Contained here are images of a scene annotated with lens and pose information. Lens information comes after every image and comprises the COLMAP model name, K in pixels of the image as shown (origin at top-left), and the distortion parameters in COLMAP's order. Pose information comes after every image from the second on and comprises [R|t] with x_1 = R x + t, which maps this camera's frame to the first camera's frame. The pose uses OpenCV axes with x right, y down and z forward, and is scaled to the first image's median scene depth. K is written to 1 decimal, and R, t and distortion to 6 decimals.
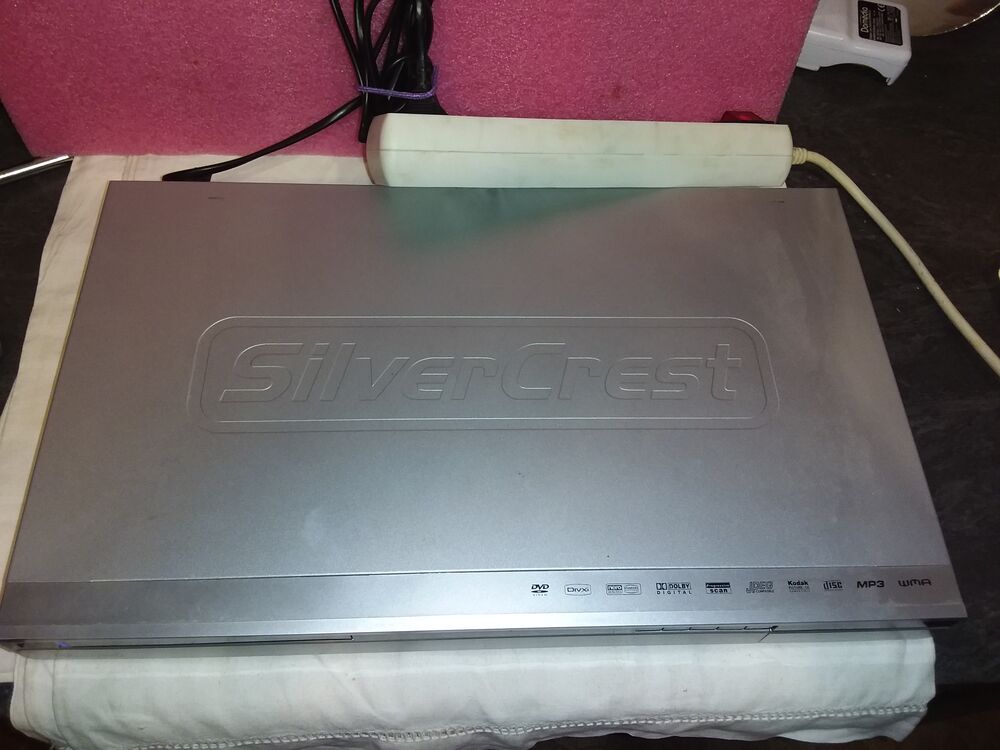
lens RADIAL K [[831.6, 0, 500.0], [0, 831.6, 375.0], [0, 0, 1]] dist [0.151465, -0.261521]
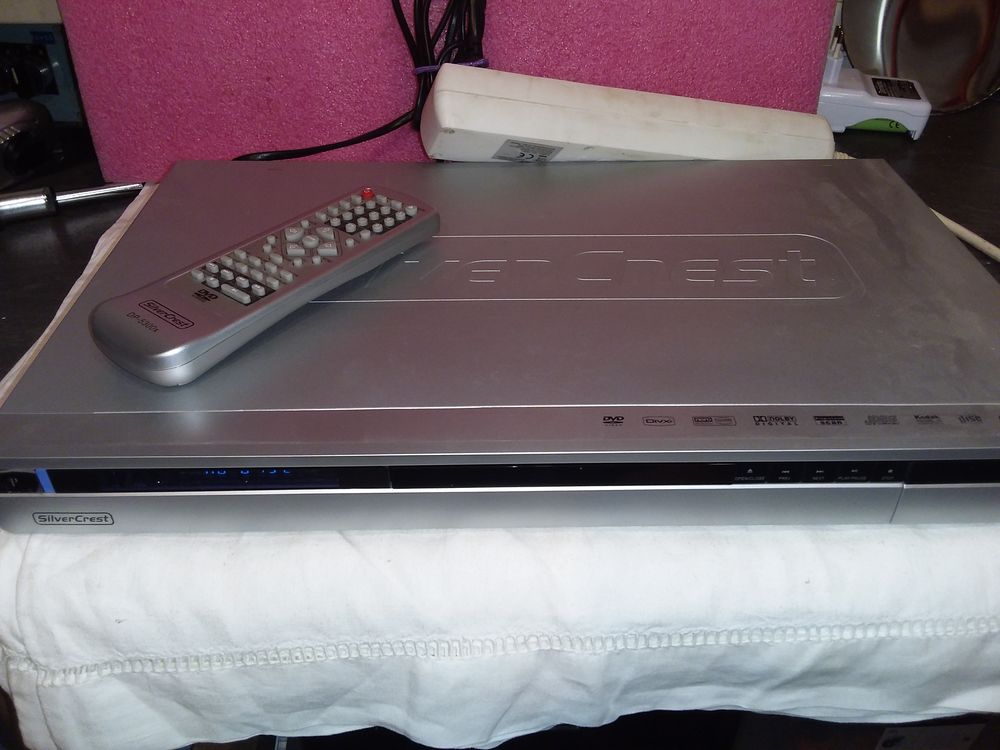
lens RADIAL K [[831.6, 0, 500.0], [0, 831.6, 375.0], [0, 0, 1]] dist [0.151465, -0.261521]
pose [[0.998874, -0.024773, -0.040472, -0.028363], [0.006728, 0.918220, -0.396014, 0.496326], [0.046973, 0.395295, 0.917352, 0.188385]]
